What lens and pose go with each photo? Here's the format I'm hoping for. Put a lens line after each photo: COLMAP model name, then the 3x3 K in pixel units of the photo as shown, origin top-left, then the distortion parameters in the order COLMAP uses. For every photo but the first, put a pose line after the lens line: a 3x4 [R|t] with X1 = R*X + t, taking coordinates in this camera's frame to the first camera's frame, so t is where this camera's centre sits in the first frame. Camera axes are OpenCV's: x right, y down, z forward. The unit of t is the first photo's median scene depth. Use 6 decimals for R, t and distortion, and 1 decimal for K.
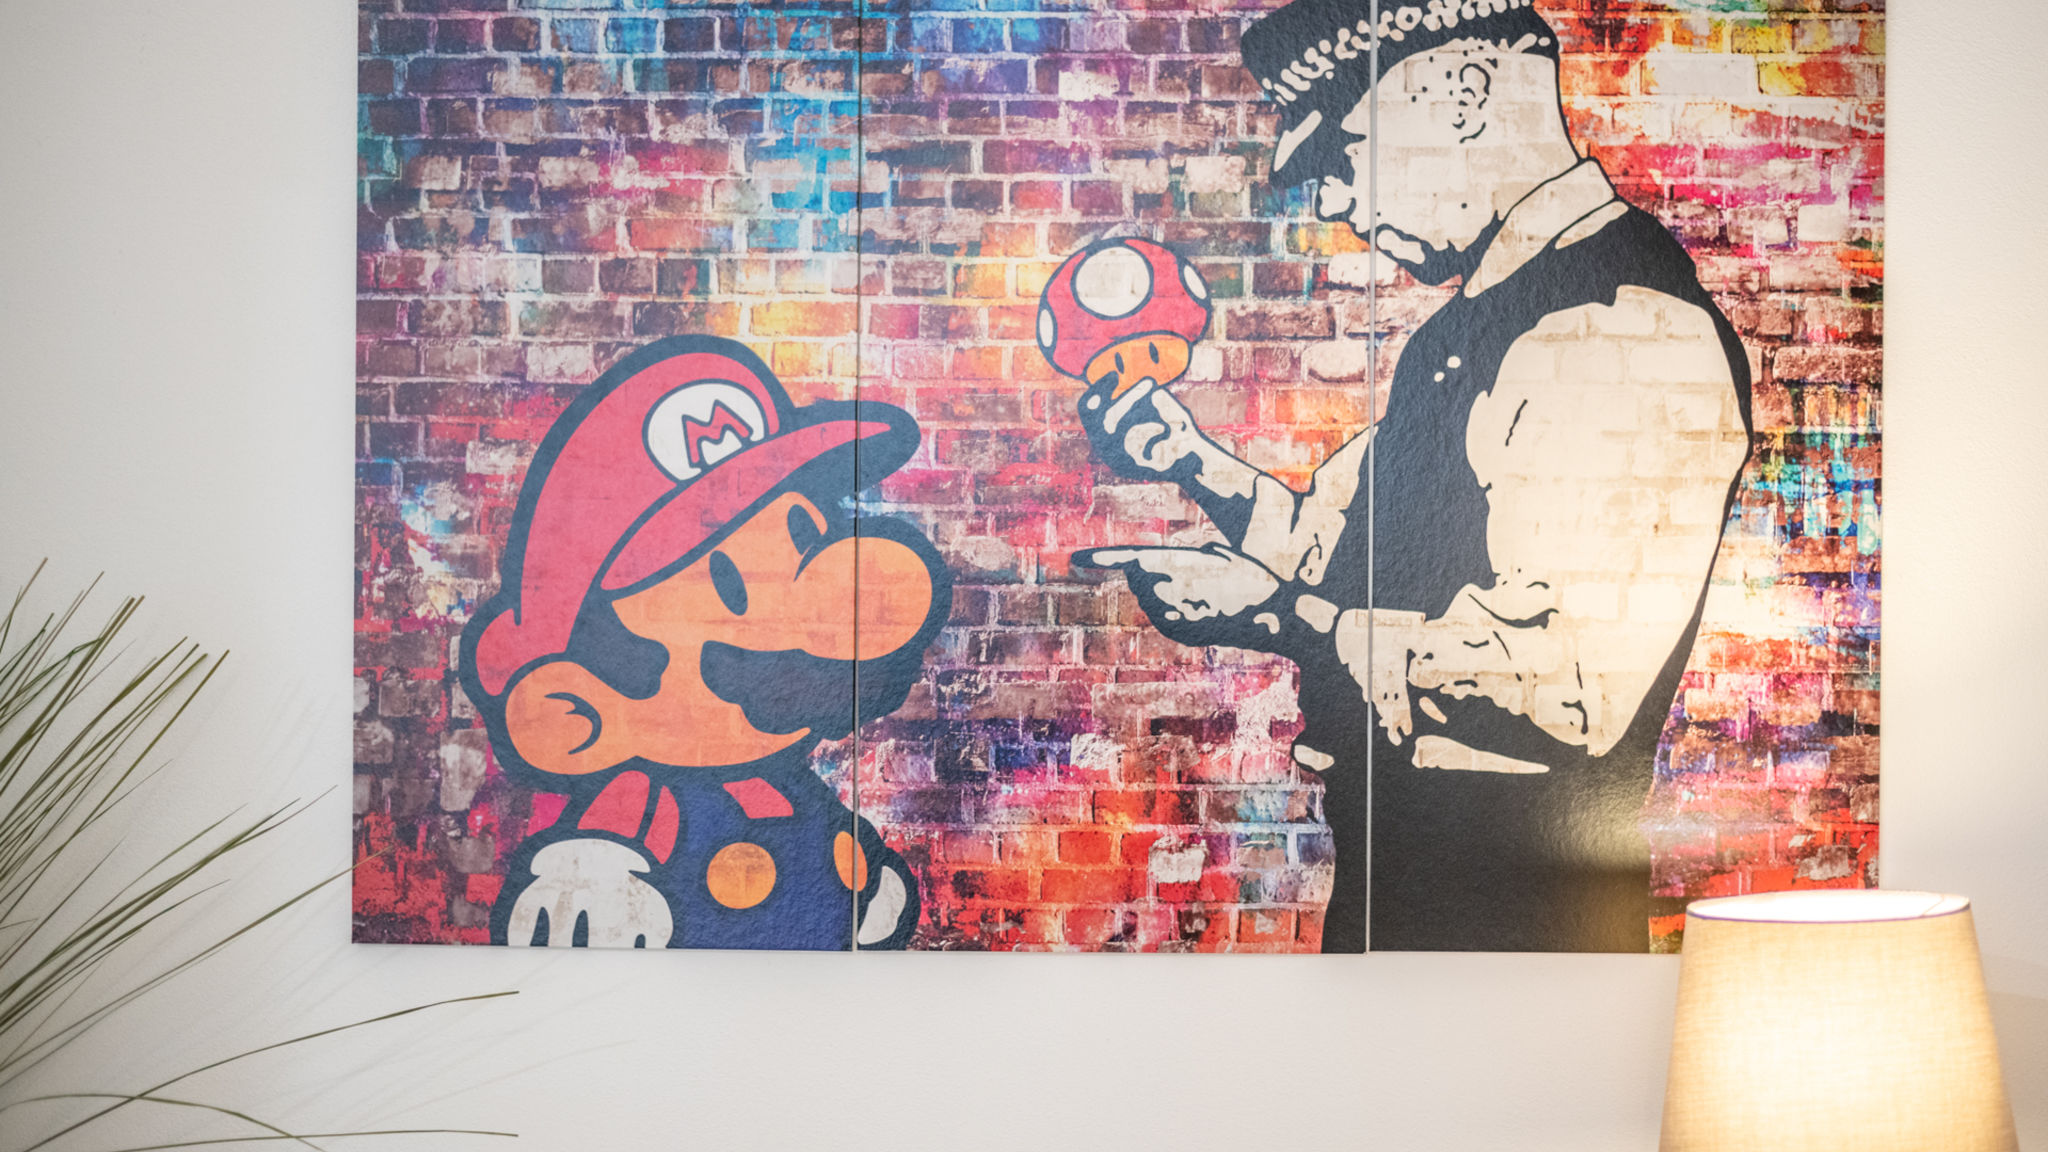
lens RADIAL K [[3190.6, 0, 1025.6], [0, 3190.6, 569.7], [0, 0, 1]] dist [-0.102313, 0.000000]
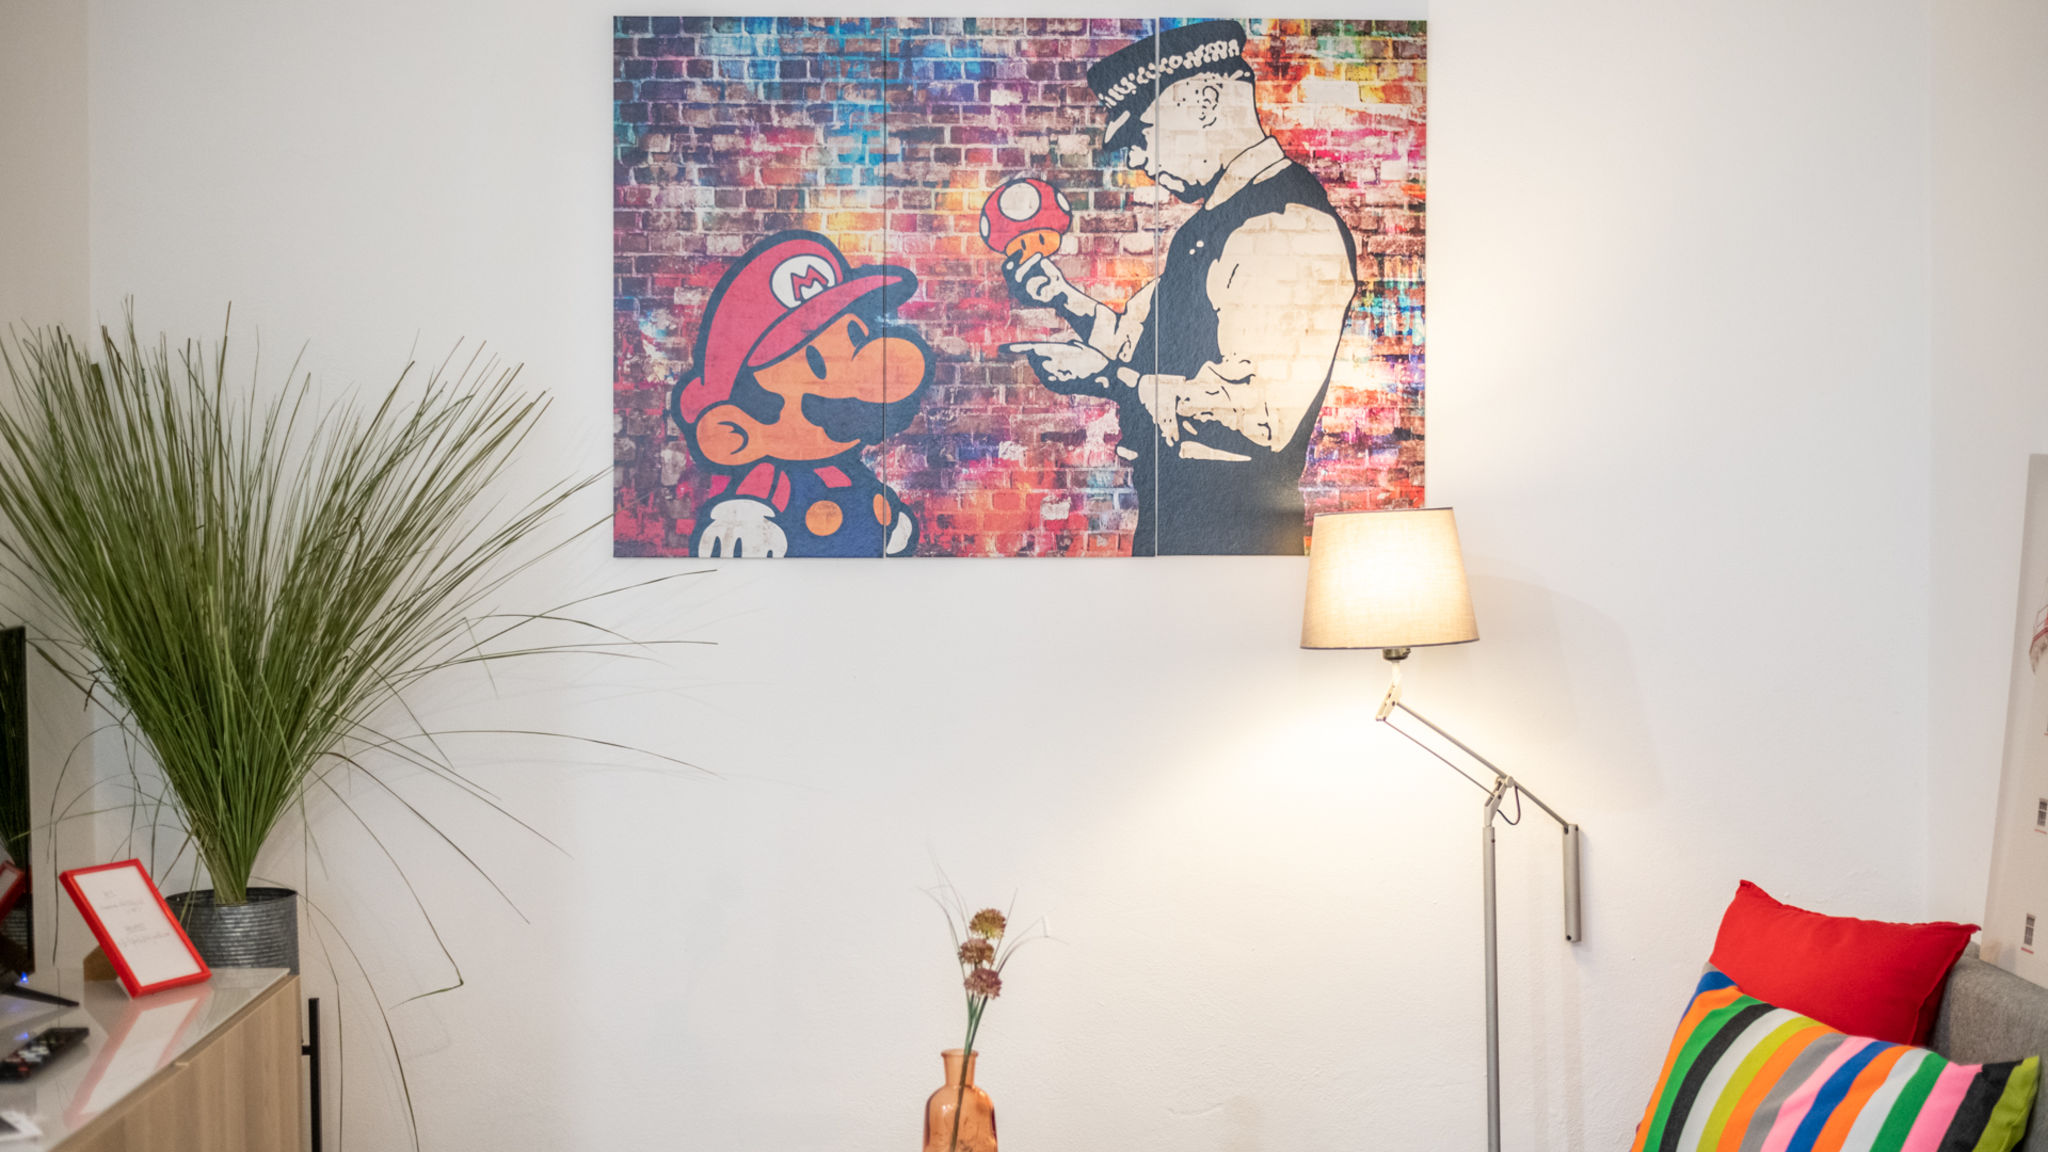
lens RADIAL K [[3190.6, 0, 1021.2], [0, 3190.6, 578.0], [0, 0, 1]] dist [-0.102313, 0.000000]
pose [[0.997836, -0.007321, 0.065340, -0.096627], [0.005643, 0.999650, 0.025827, 0.083657], [-0.065506, -0.025403, 0.997529, -0.886807]]
